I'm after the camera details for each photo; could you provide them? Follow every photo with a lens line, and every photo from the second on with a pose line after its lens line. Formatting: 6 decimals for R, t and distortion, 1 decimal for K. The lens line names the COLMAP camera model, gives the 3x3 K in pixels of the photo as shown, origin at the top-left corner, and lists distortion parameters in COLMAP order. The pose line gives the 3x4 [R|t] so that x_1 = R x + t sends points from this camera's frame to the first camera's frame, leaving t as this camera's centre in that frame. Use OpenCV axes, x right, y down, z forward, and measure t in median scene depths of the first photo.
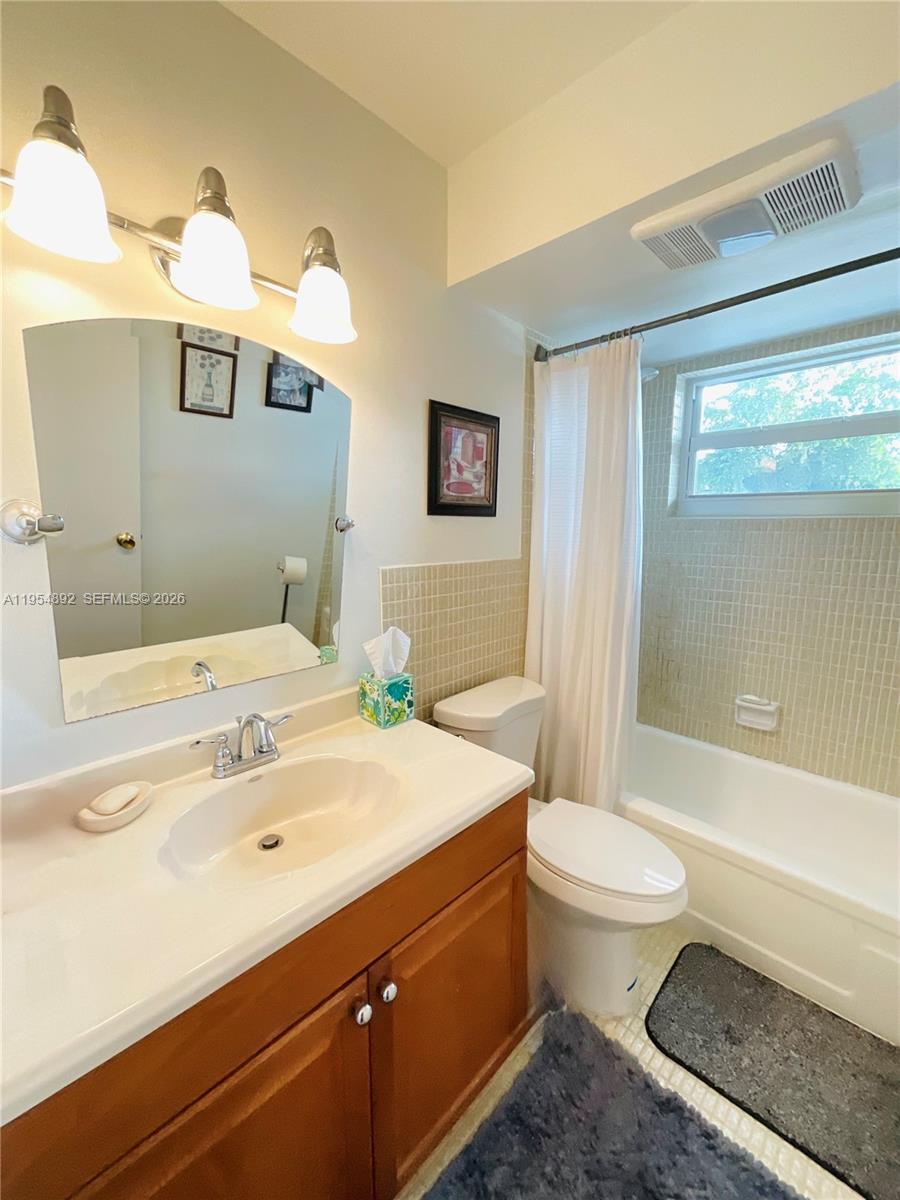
lens RADIAL K [[485.3, 0, 451.8], [0, 485.3, 598.6], [0, 0, 1]] dist [-0.000337, -0.000748]
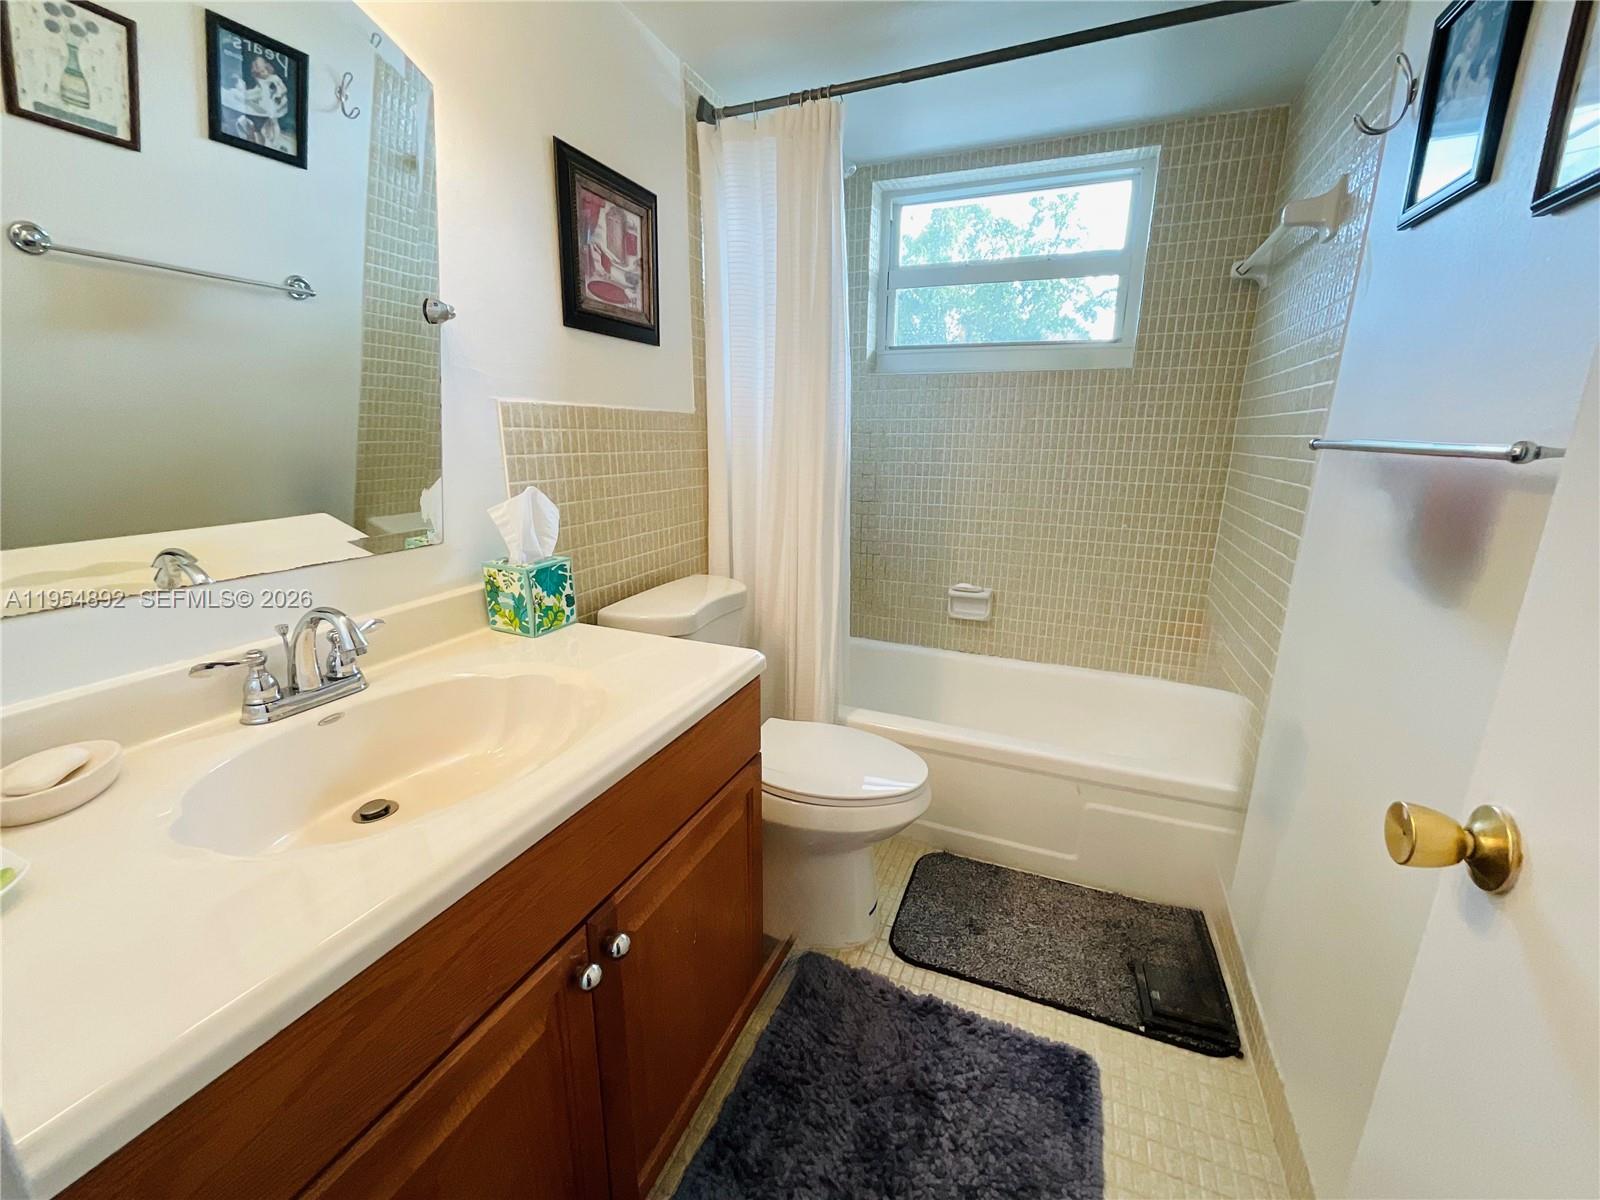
lens RADIAL K [[647.0, 0, 803.2], [0, 647.0, 600.5], [0, 0, 1]] dist [-0.000337, -0.000748]
pose [[0.930229, -0.085309, 0.356925, -0.095010], [0.047824, 0.992492, 0.112576, 0.116845], [-0.363849, -0.087652, 0.927325, 0.032755]]
